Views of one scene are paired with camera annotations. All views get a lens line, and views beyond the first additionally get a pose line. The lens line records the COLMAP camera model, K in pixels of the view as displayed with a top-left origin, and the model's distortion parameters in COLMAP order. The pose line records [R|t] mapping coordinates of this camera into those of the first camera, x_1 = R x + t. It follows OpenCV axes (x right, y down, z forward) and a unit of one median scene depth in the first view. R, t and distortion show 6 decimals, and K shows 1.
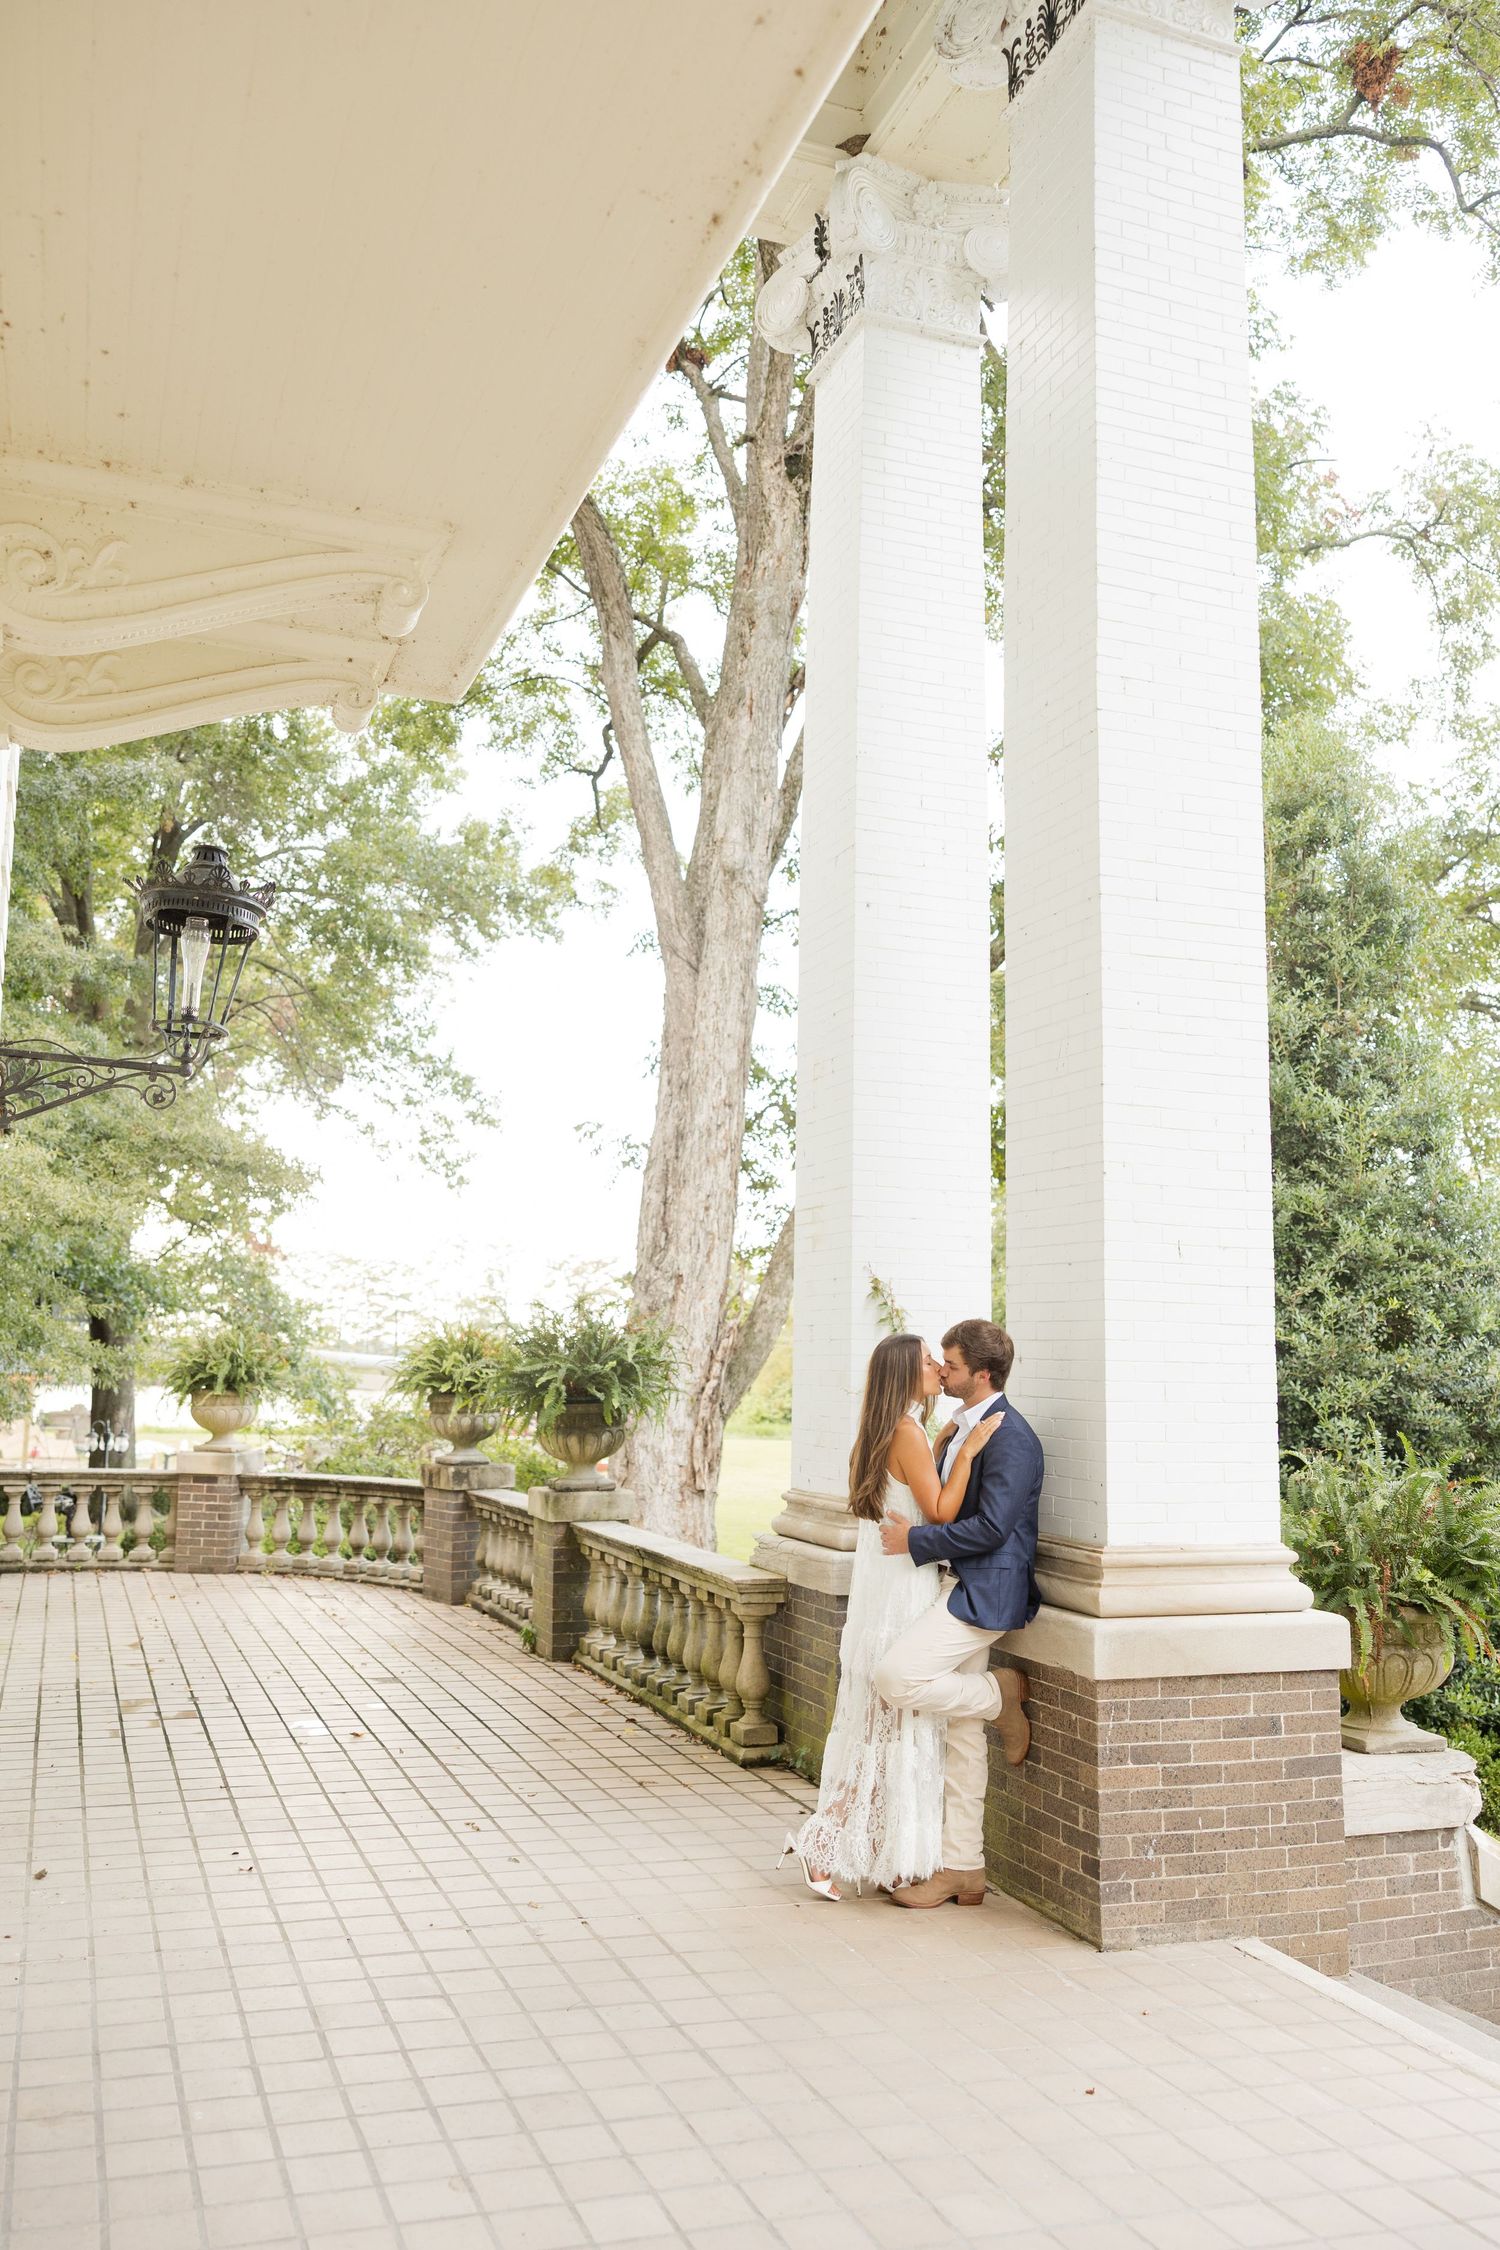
lens RADIAL K [[1824.9, 0, 750.5], [0, 1824.9, 1129.9], [0, 0, 1]] dist [0.002131, 0.017105]
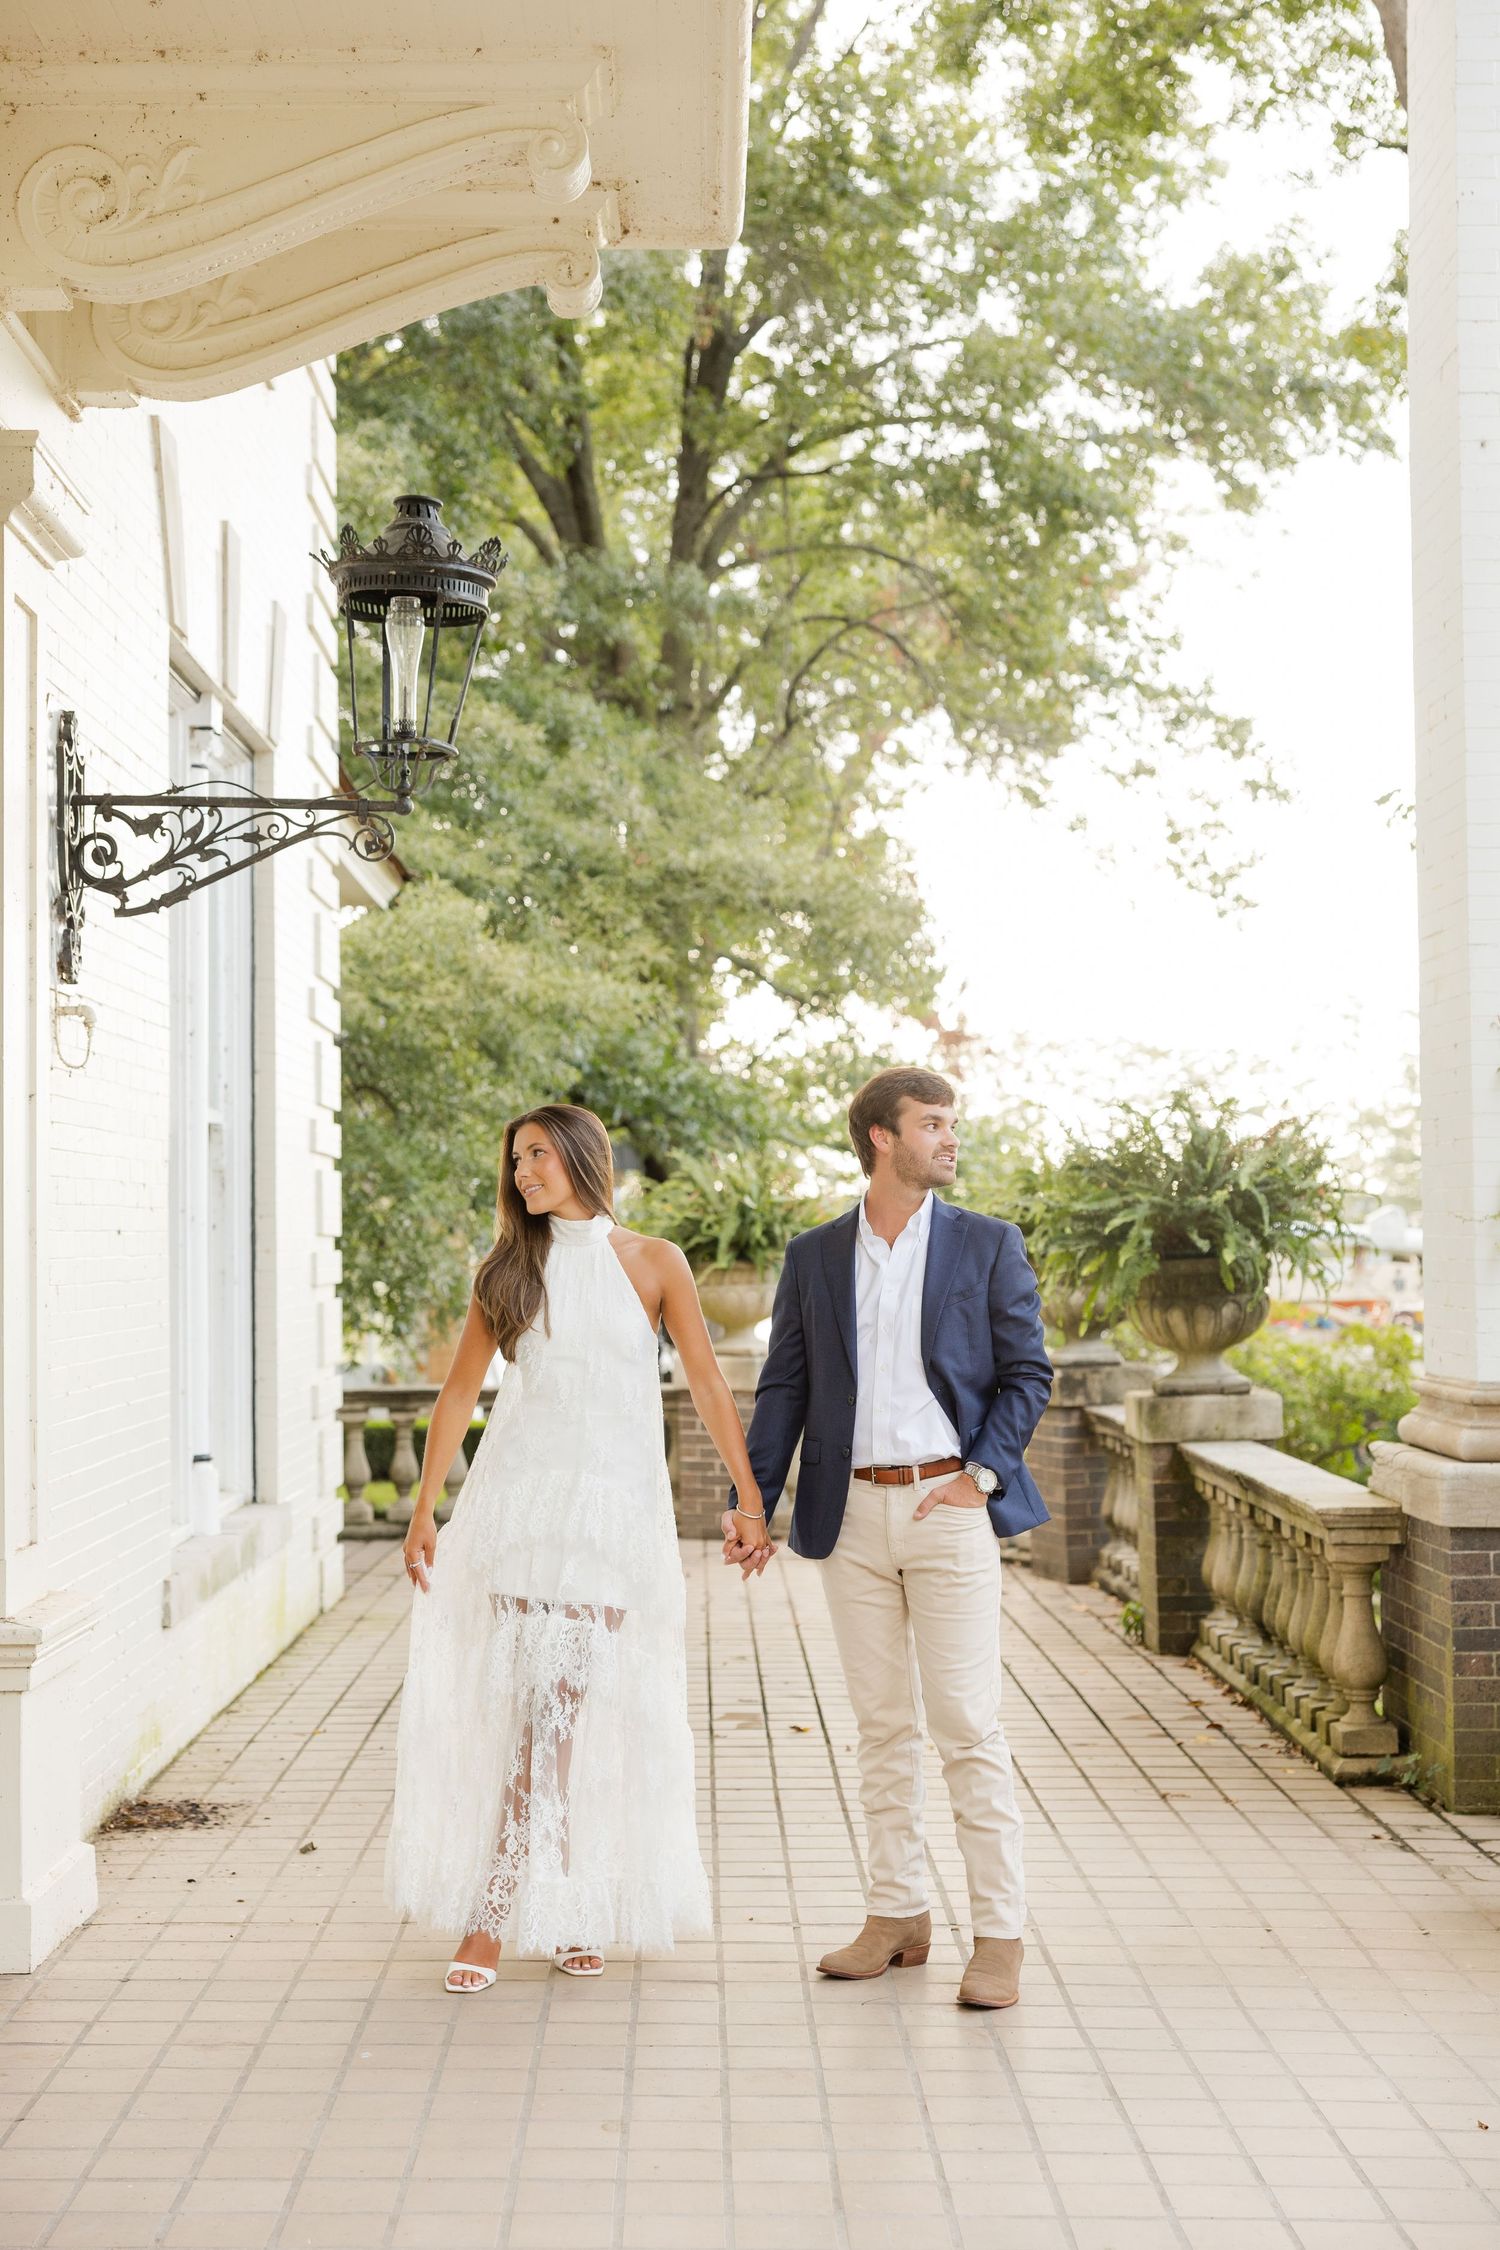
lens RADIAL K [[3403.9, 0, 749.7], [0, 3403.9, 1124.2], [0, 0, 1]] dist [0.017890, 0.000000]
pose [[0.939106, -0.038549, -0.341459, 0.172728], [0.070674, 0.994111, 0.082144, -0.004622], [0.336282, -0.101274, 0.936300, -0.156353]]
